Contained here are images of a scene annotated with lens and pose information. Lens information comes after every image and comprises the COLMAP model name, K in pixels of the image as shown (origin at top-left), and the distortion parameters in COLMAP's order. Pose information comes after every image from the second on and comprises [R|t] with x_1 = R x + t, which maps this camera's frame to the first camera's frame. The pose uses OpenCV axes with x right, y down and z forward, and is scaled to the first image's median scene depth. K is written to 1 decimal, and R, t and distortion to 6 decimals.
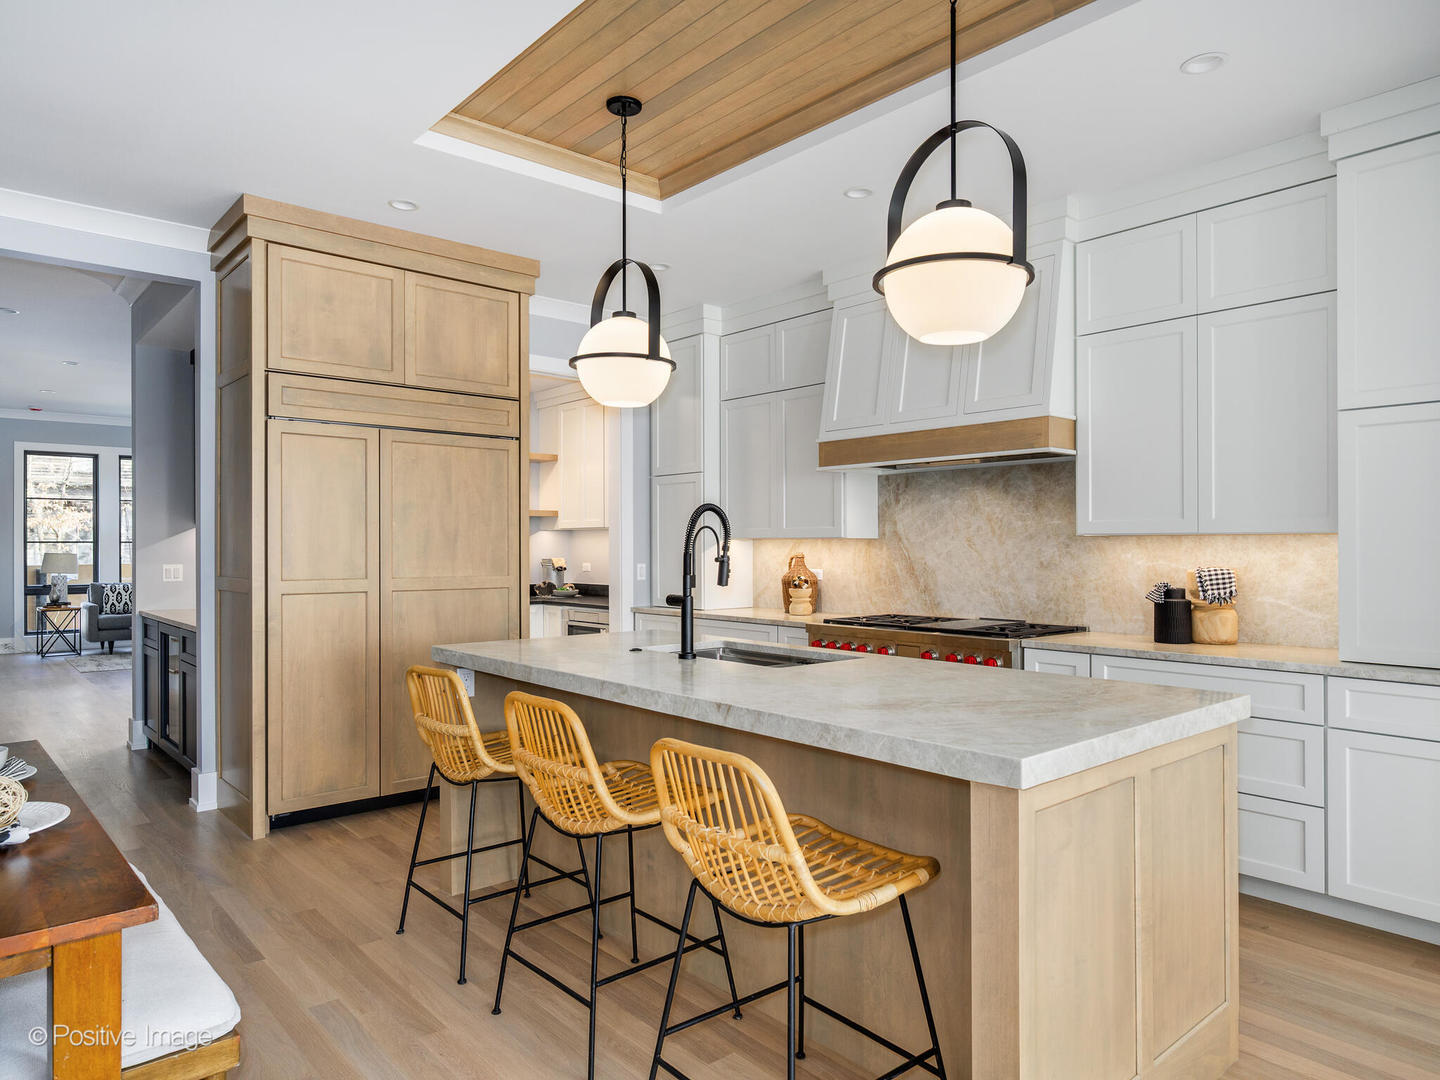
lens RADIAL K [[947.2, 0, 751.5], [0, 947.2, 538.1], [0, 0, 1]] dist [0.008631, 0.001768]
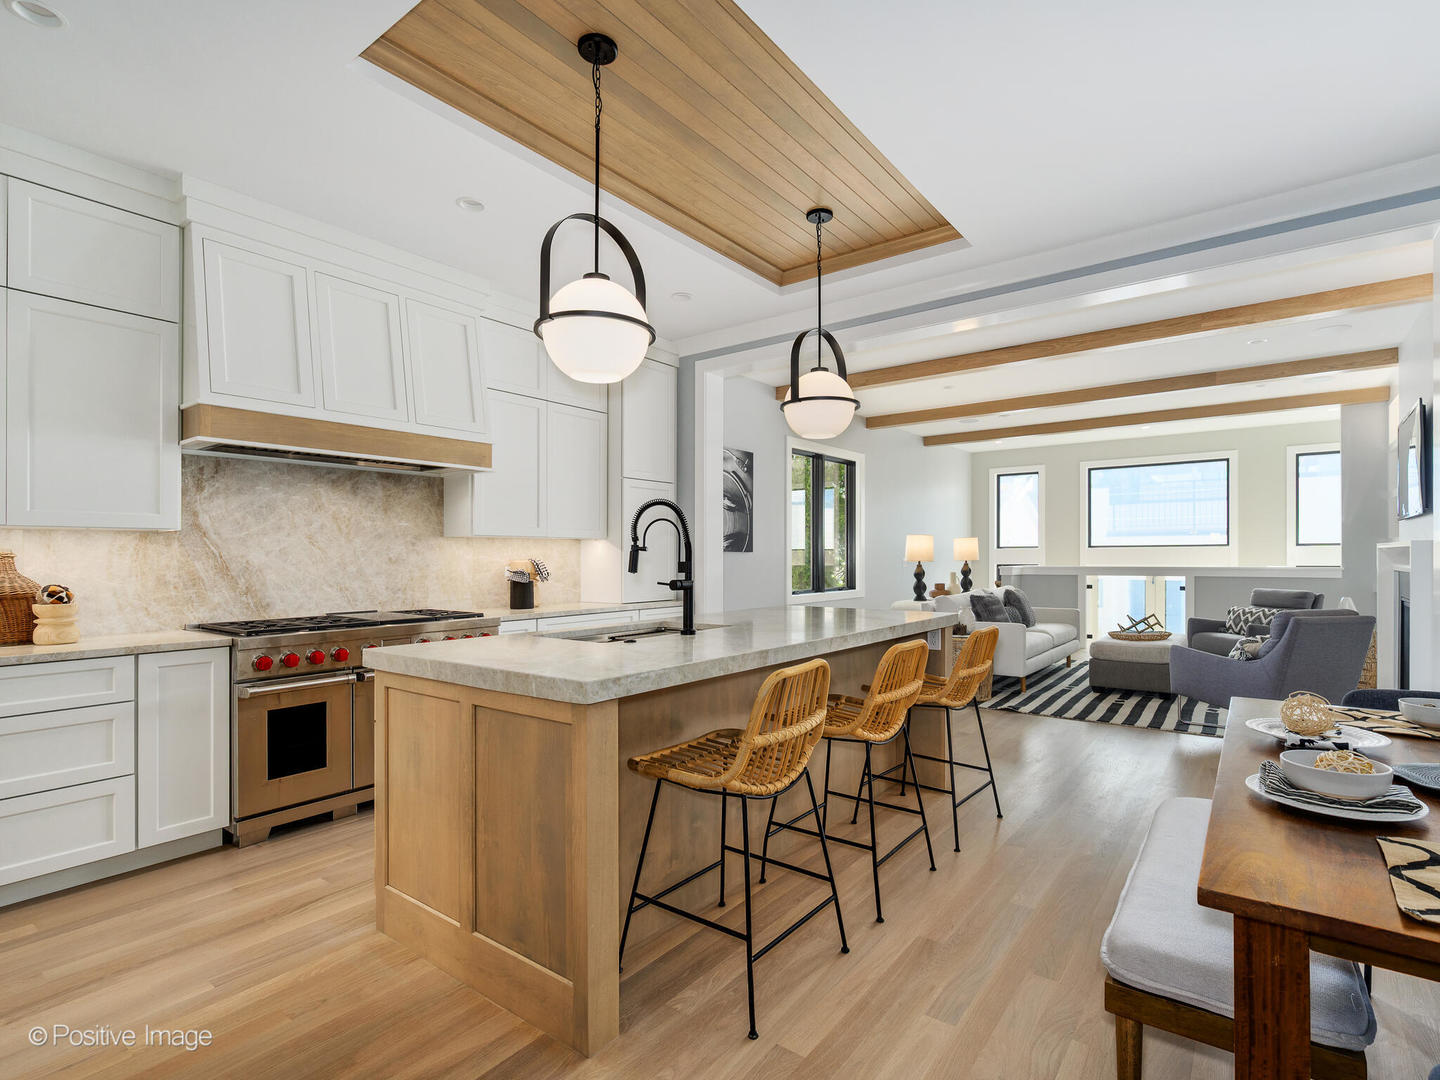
lens RADIAL K [[710.2, 0, 721.2], [0, 710.2, 551.9], [0, 0, 1]] dist [0.002389, 0.000196]
pose [[-0.183294, 0.008936, 0.983017, -0.600462], [-0.003028, 0.999949, -0.009654, 0.024113], [-0.983053, -0.004746, -0.183258, 0.734169]]
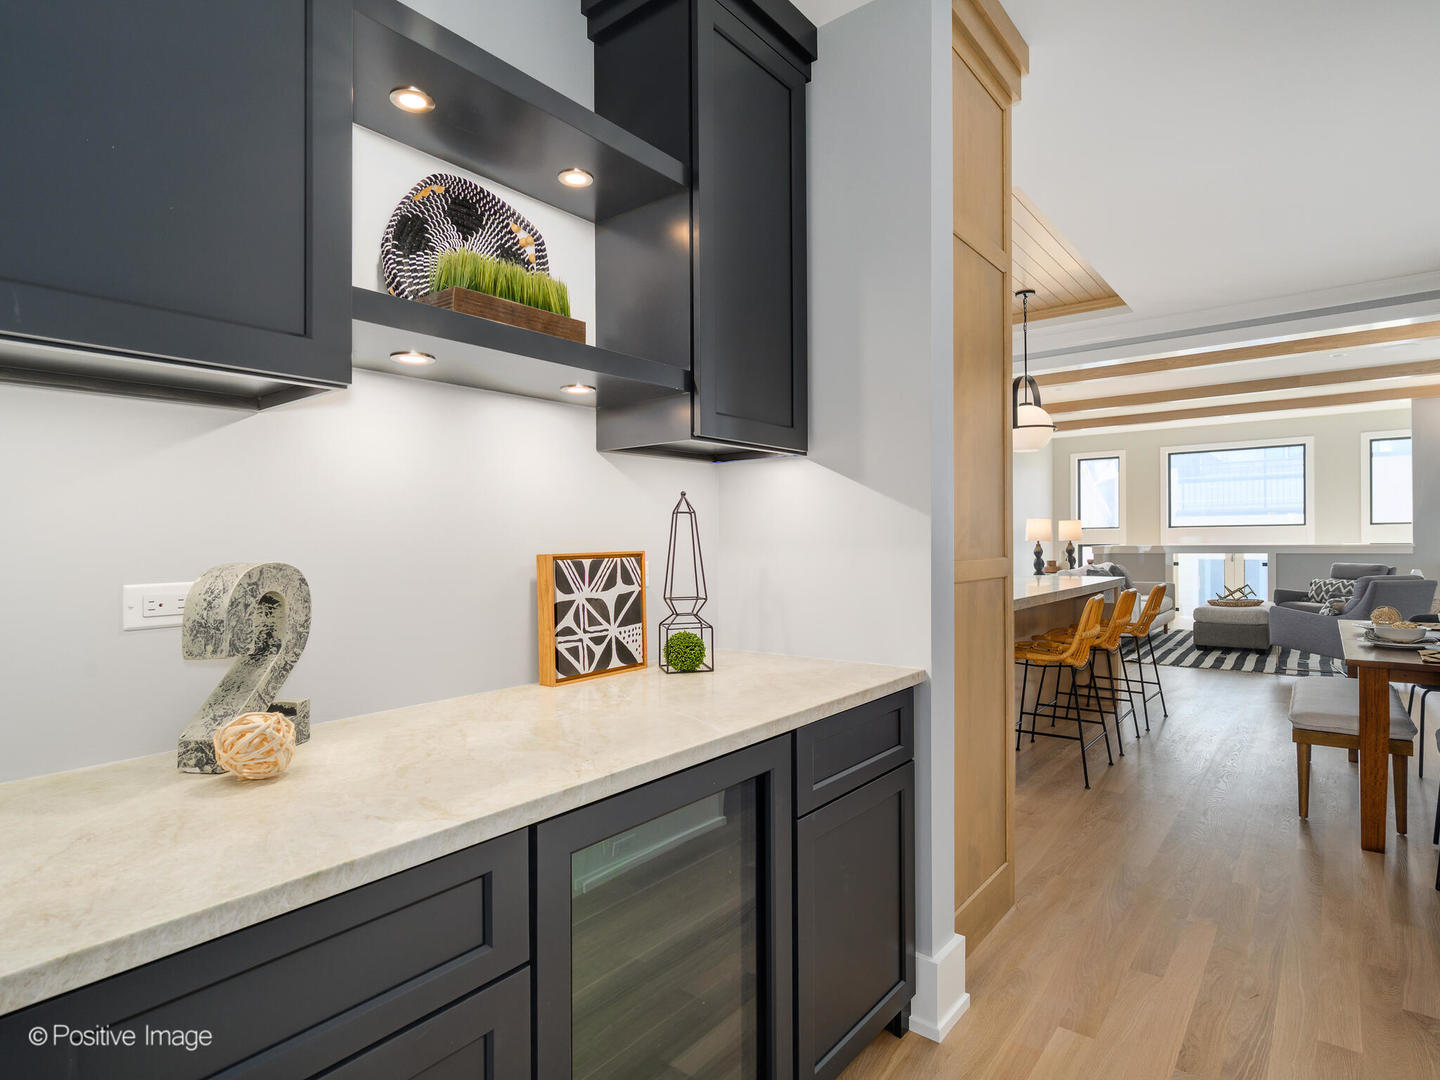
lens RADIAL K [[748.8, 0, 720.0], [0, 748.8, 540.0], [0, 0, 1]] dist [0.001249, 0.000384]
pose [[-0.151991, 0.003308, 0.988376, -0.867668], [0.004362, 0.999987, -0.002677, 0.026235], [-0.988372, 0.003904, -0.152004, 1.060398]]
